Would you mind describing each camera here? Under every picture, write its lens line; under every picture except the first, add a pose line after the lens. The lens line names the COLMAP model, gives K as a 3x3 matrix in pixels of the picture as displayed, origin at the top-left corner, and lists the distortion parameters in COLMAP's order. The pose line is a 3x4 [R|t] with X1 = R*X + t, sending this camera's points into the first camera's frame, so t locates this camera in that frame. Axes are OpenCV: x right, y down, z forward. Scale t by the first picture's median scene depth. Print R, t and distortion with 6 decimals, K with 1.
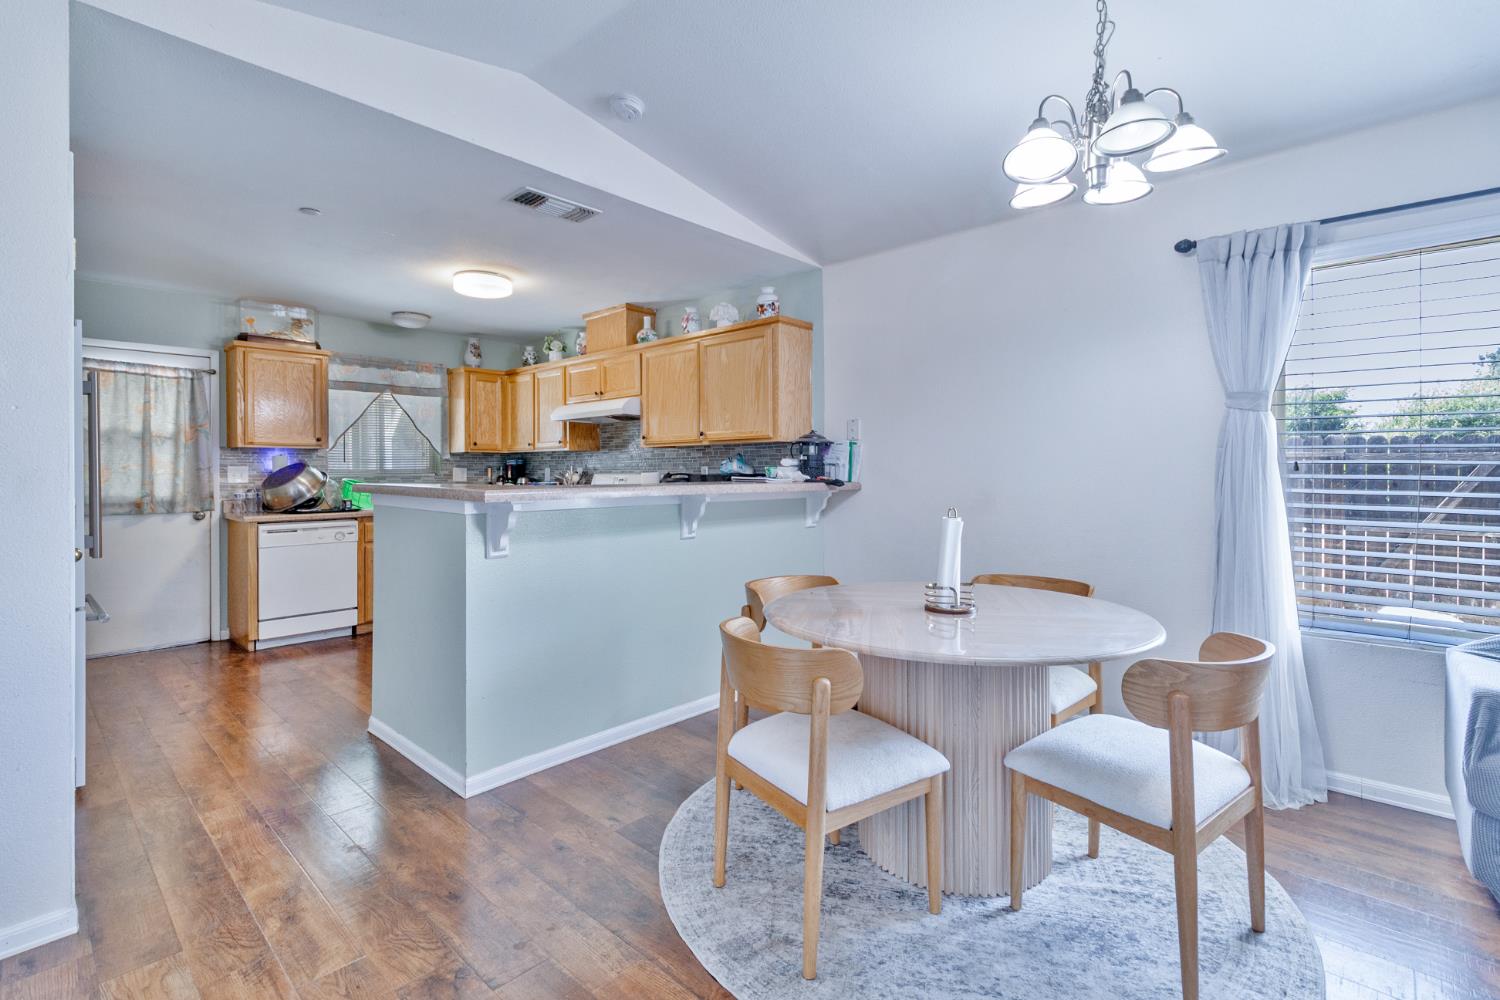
lens RADIAL K [[705.6, 0, 758.4], [0, 705.6, 470.1], [0, 0, 1]] dist [-0.000052, -0.000693]
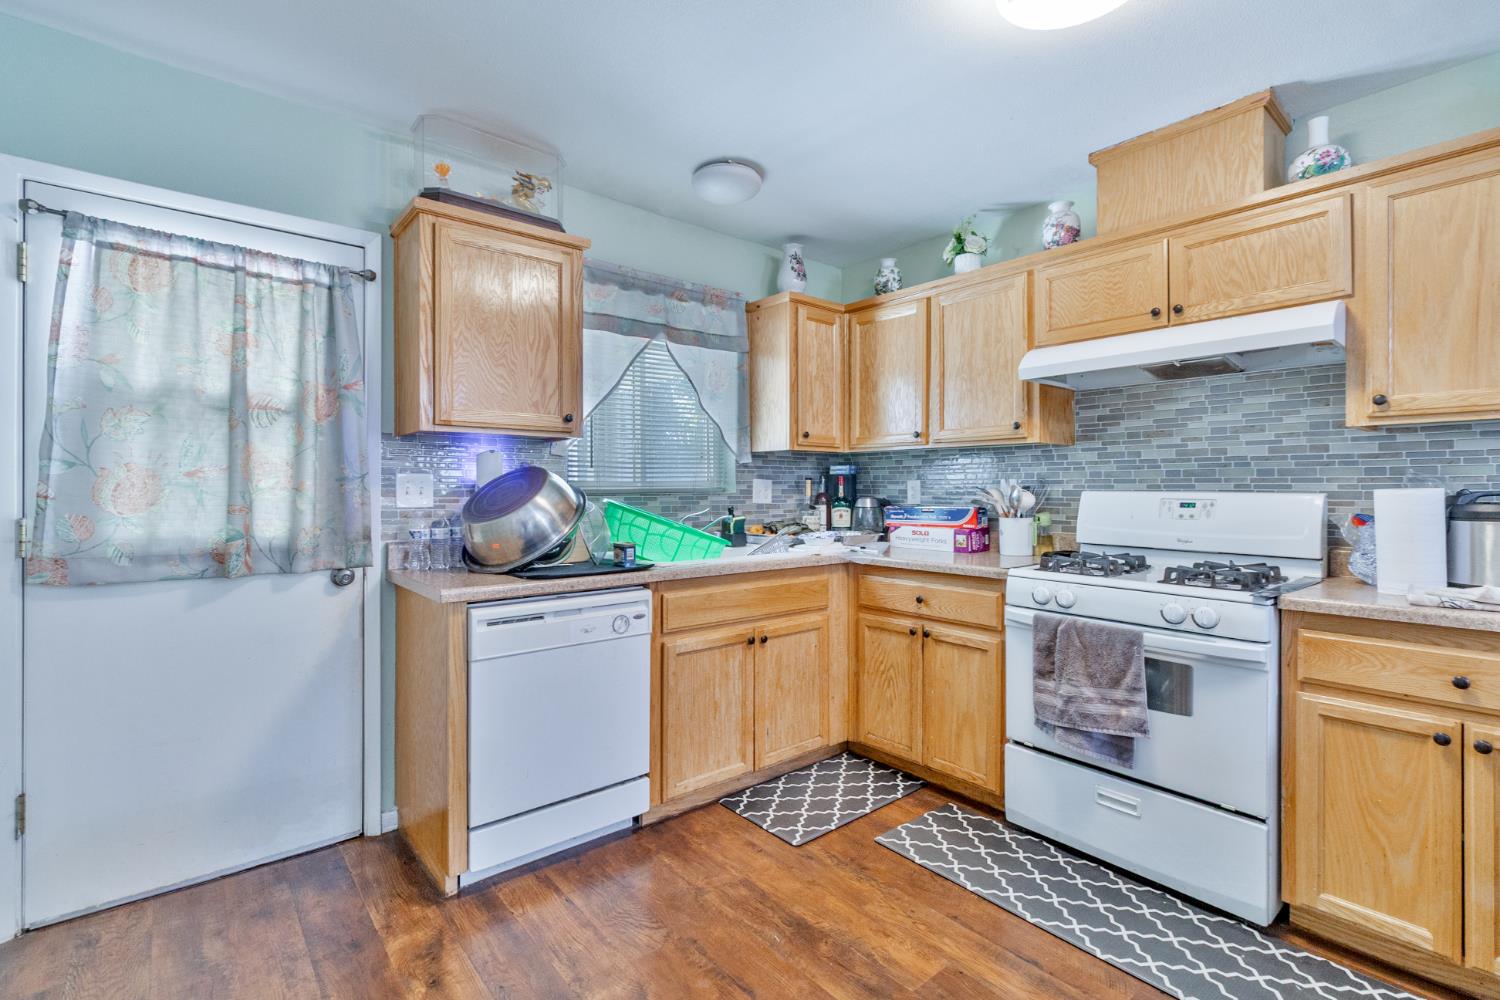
lens RADIAL K [[692.7, 0, 746.9], [0, 692.7, 484.4], [0, 0, 1]] dist [0.002532, 0.000352]
pose [[0.991639, 0.002630, -0.129013, -0.457943], [-0.003050, 0.999991, -0.003062, 0.003012], [0.129004, 0.003430, 0.991638, 0.566165]]
